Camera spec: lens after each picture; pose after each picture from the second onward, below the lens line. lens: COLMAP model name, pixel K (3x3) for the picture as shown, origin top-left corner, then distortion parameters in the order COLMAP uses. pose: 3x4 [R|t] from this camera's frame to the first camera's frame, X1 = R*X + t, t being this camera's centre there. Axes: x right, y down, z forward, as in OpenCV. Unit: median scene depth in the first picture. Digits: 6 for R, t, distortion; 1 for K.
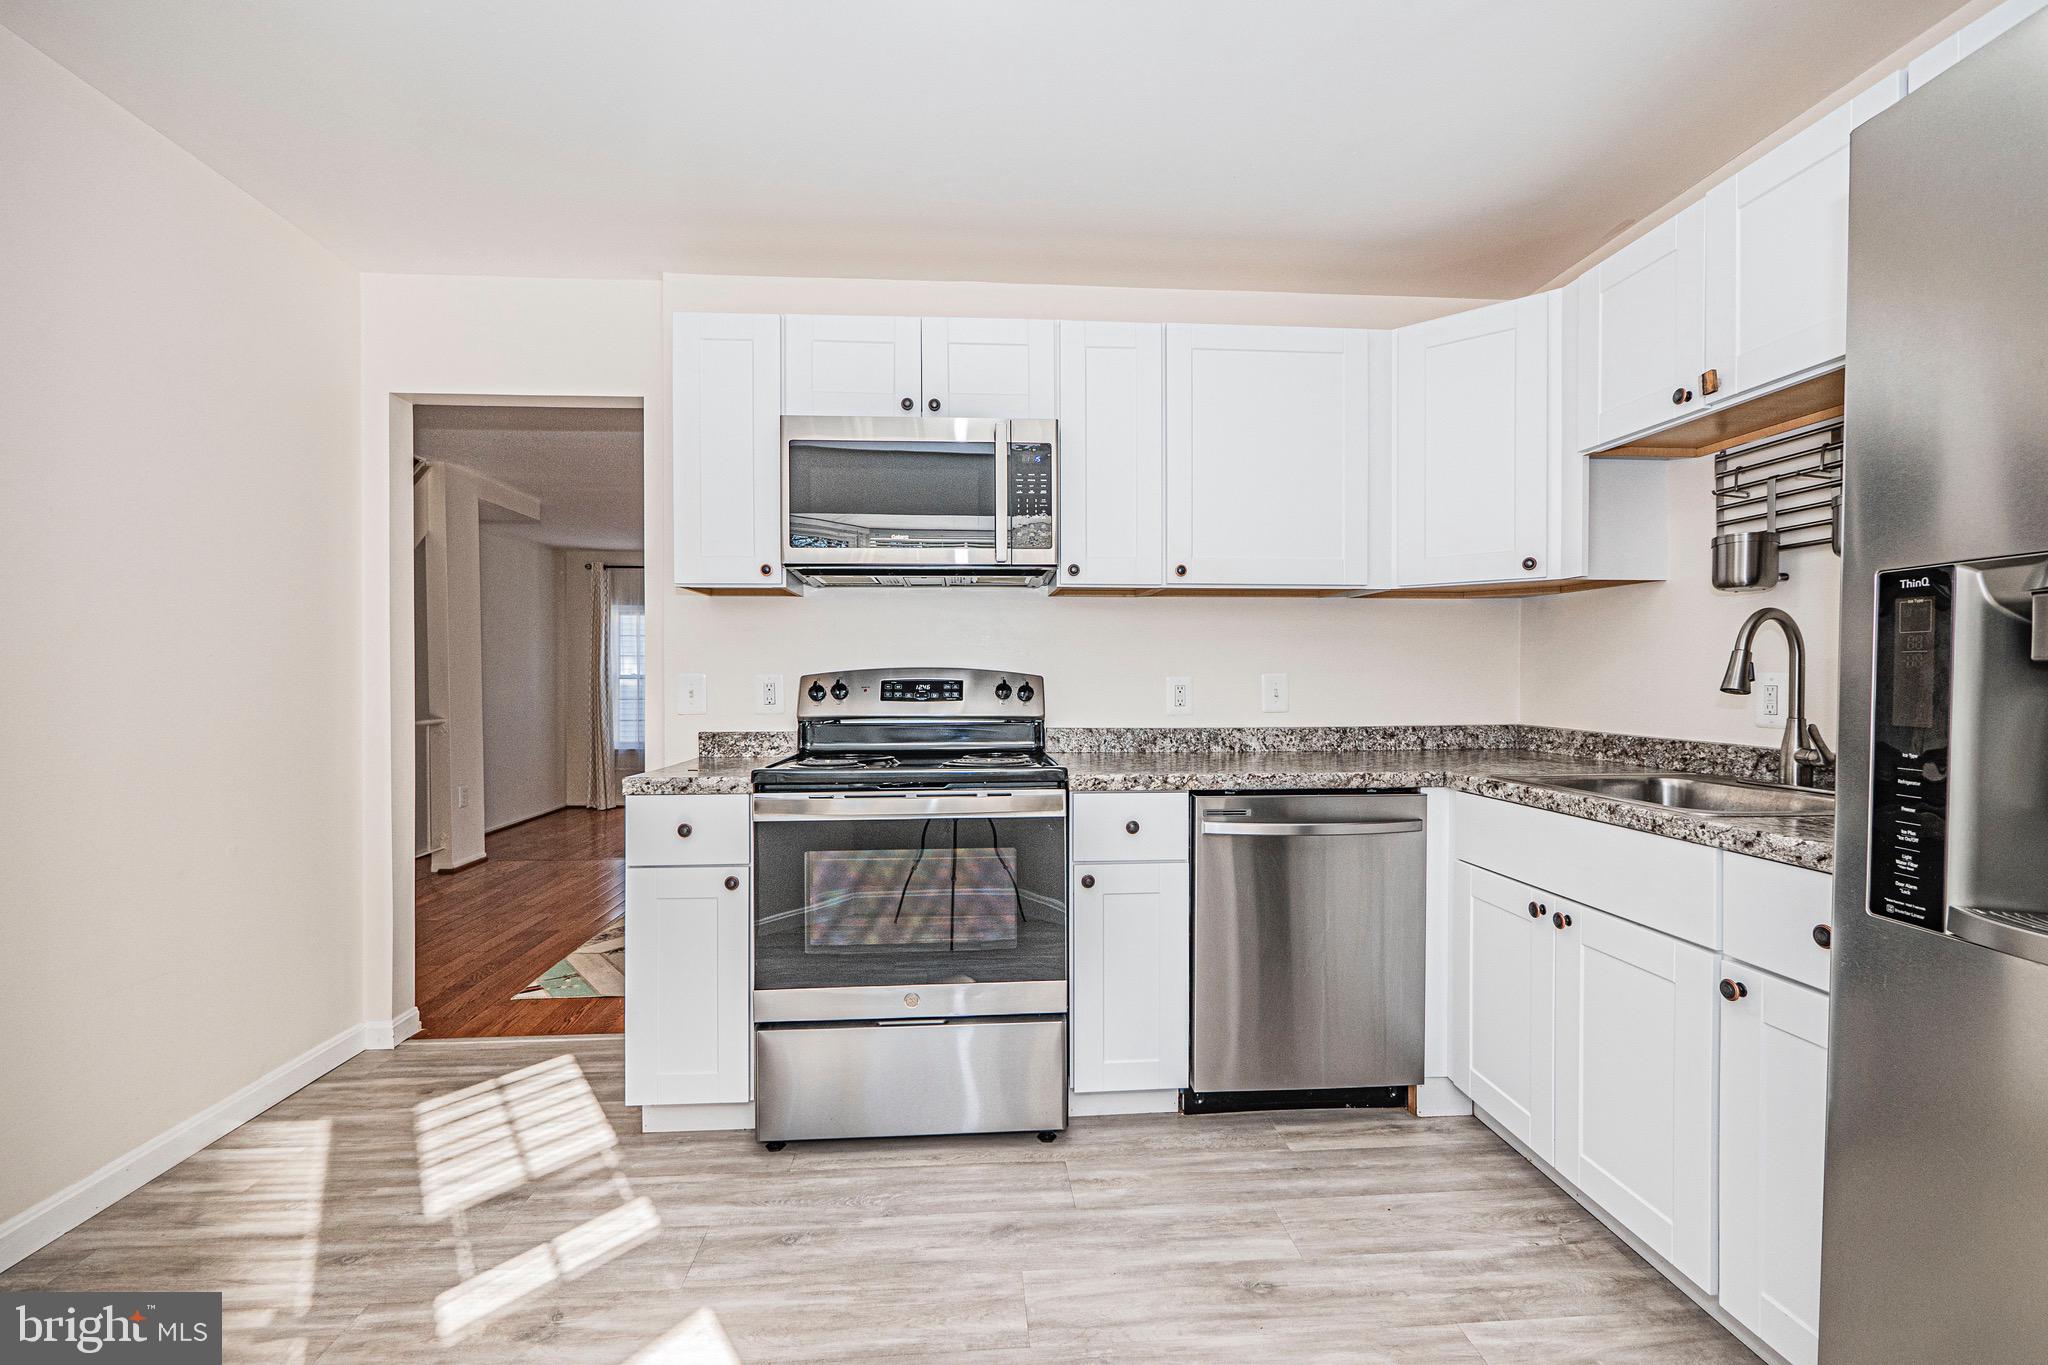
lens RADIAL K [[865.8, 0, 1023.3], [0, 865.8, 684.7], [0, 0, 1]] dist [-0.007981, 0.002034]
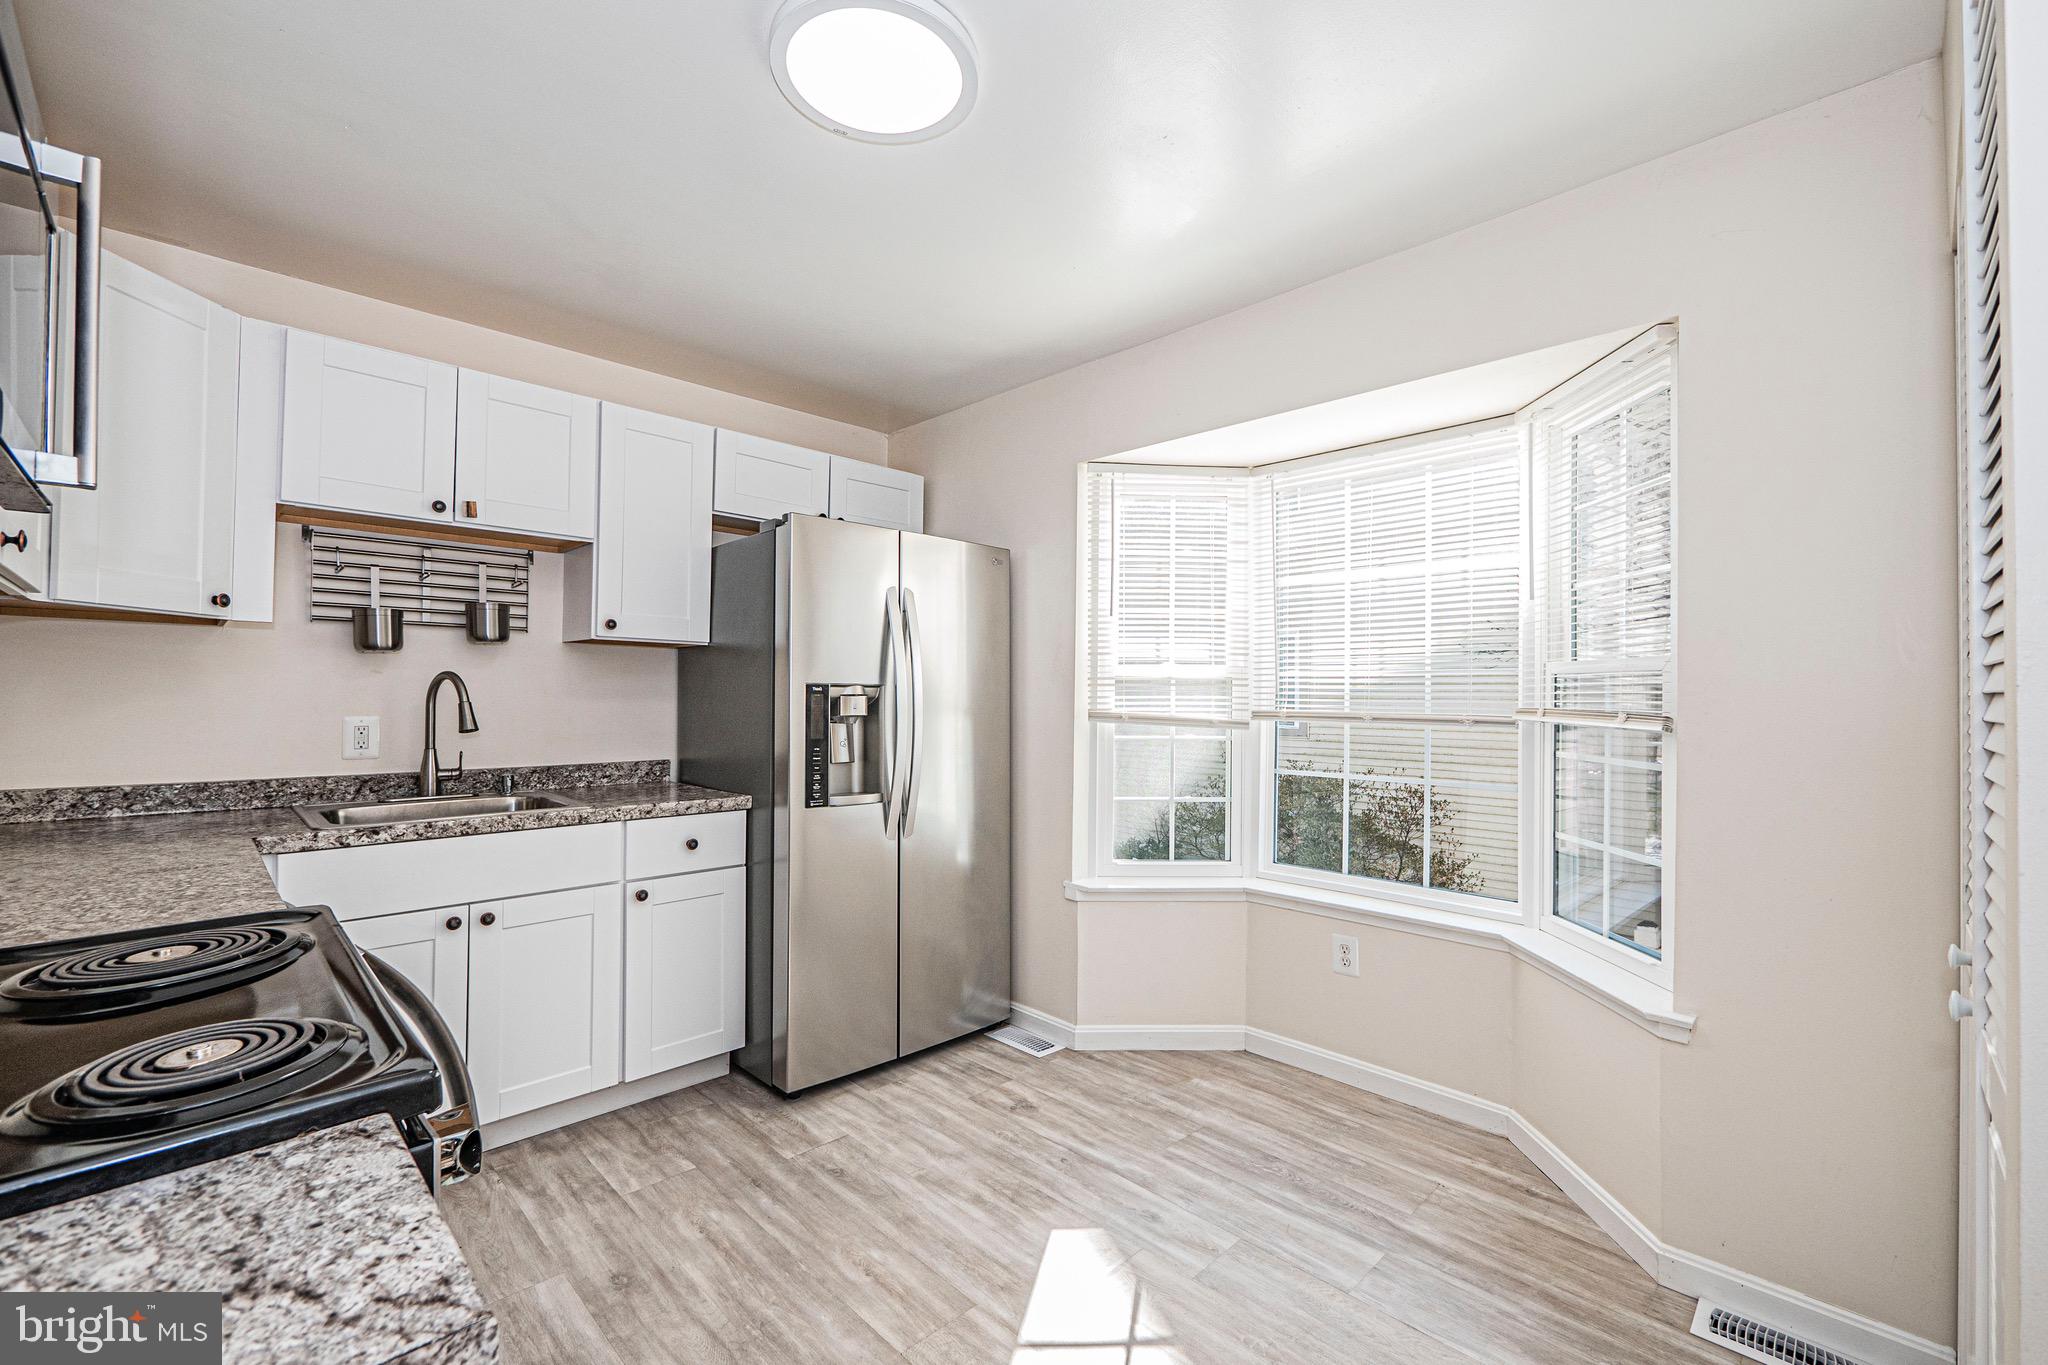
lens RADIAL K [[865.8, 0, 1029.3], [0, 865.8, 686.8], [0, 0, 1]] dist [-0.007981, 0.002034]
pose [[-0.652263, 0.003187, 0.757986, -0.704967], [-0.000221, 0.999990, -0.004394, -0.048836], [-0.757992, -0.003033, -0.652256, 1.022452]]
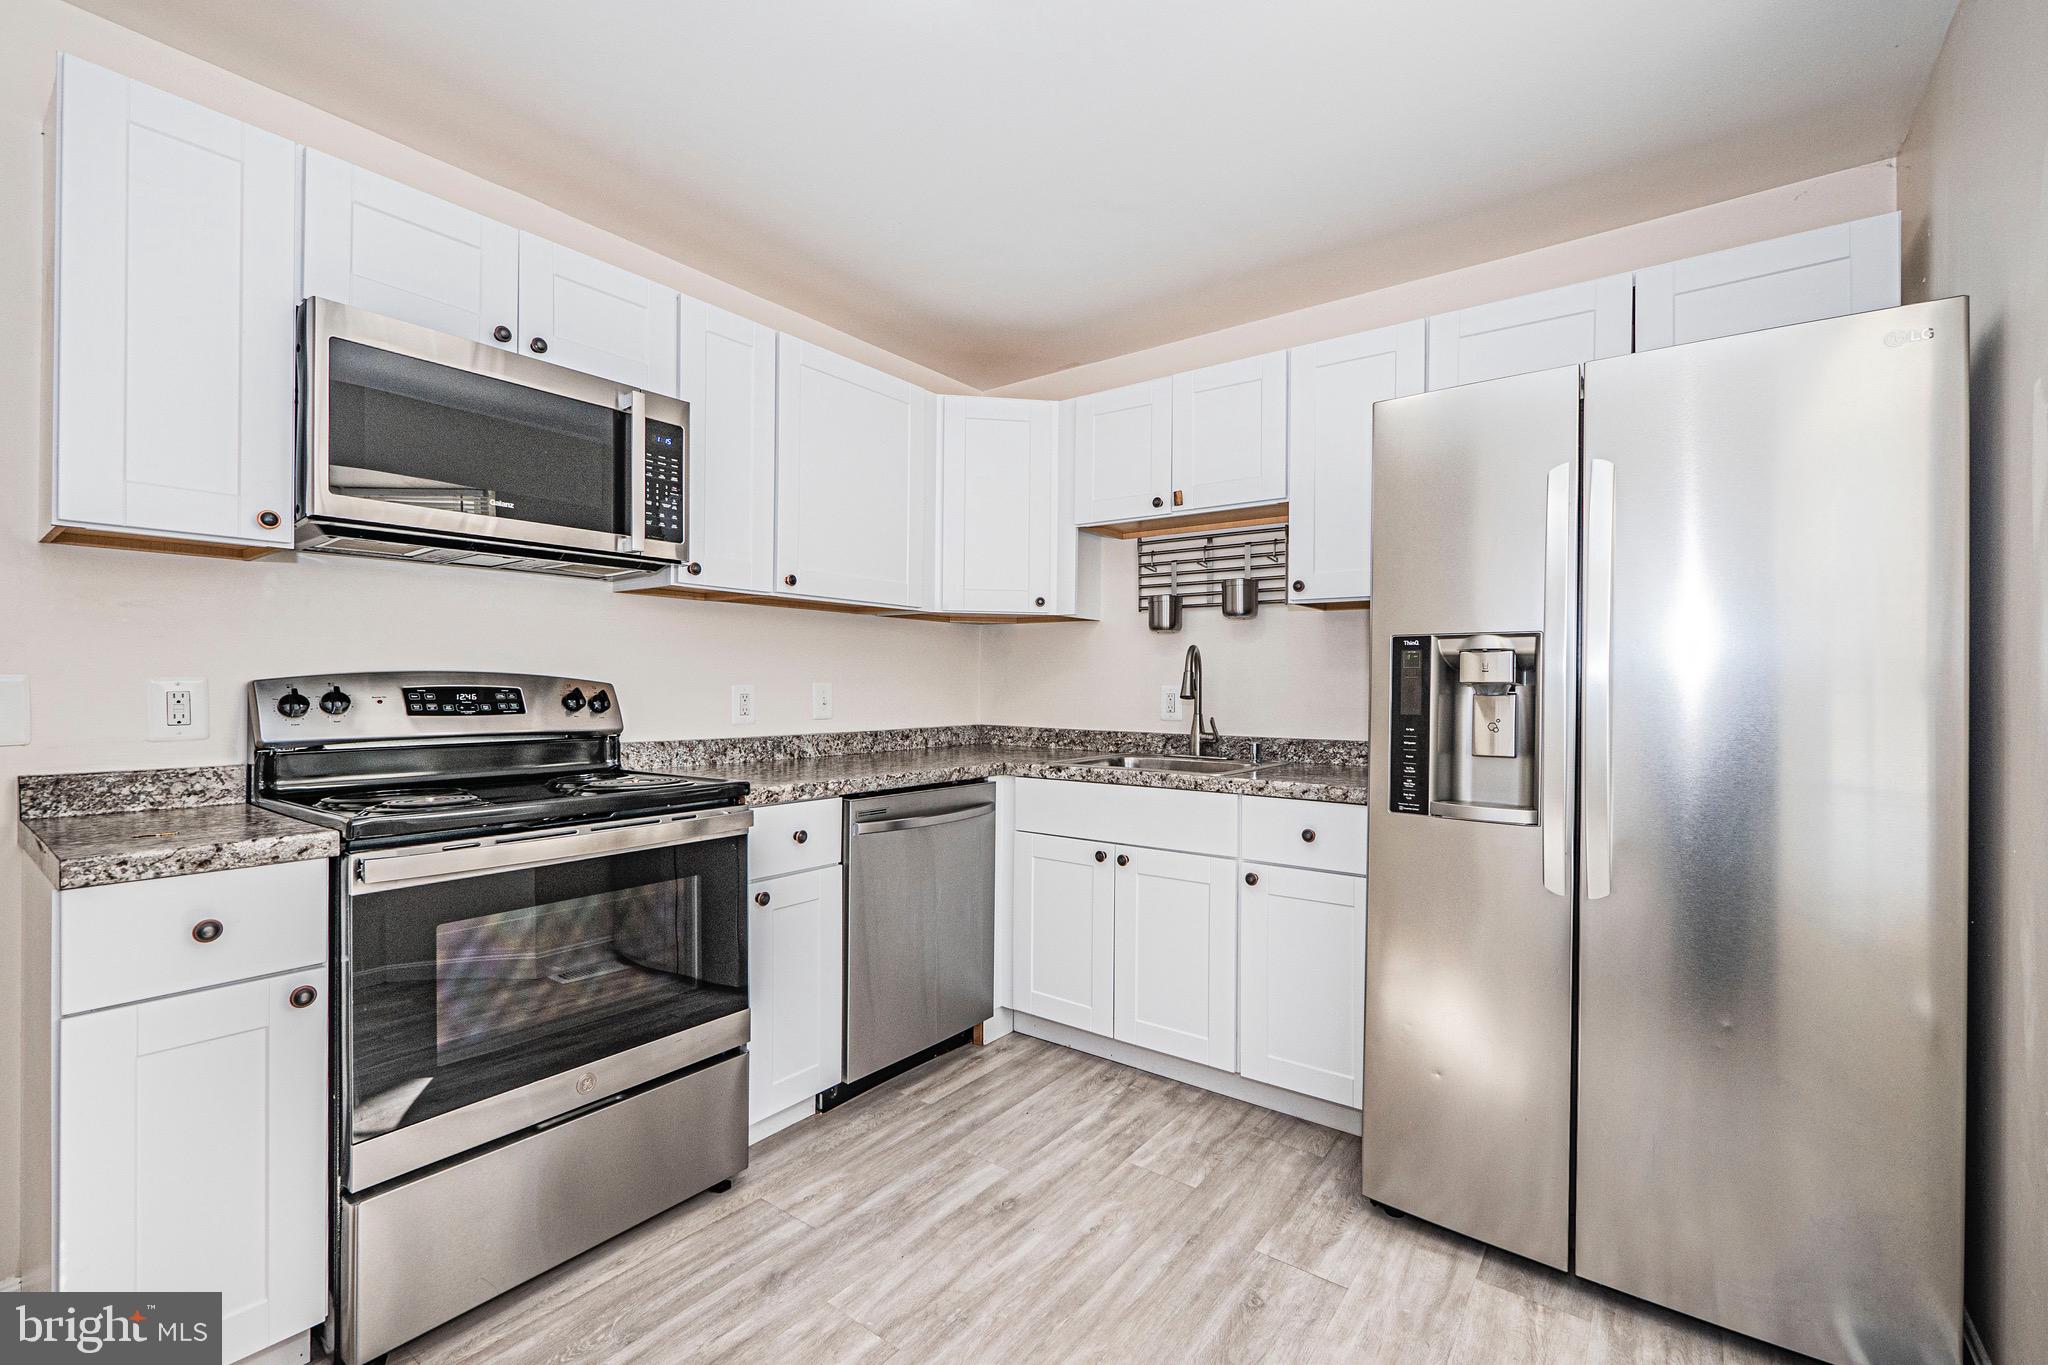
lens RADIAL K [[865.8, 0, 1024.7], [0, 865.8, 685.5], [0, 0, 1]] dist [-0.007981, 0.002034]
pose [[0.658927, 0.005914, 0.752184, -0.462934], [0.000117, 0.999968, -0.007964, -0.001544], [-0.752207, 0.005336, 0.658905, 0.153635]]
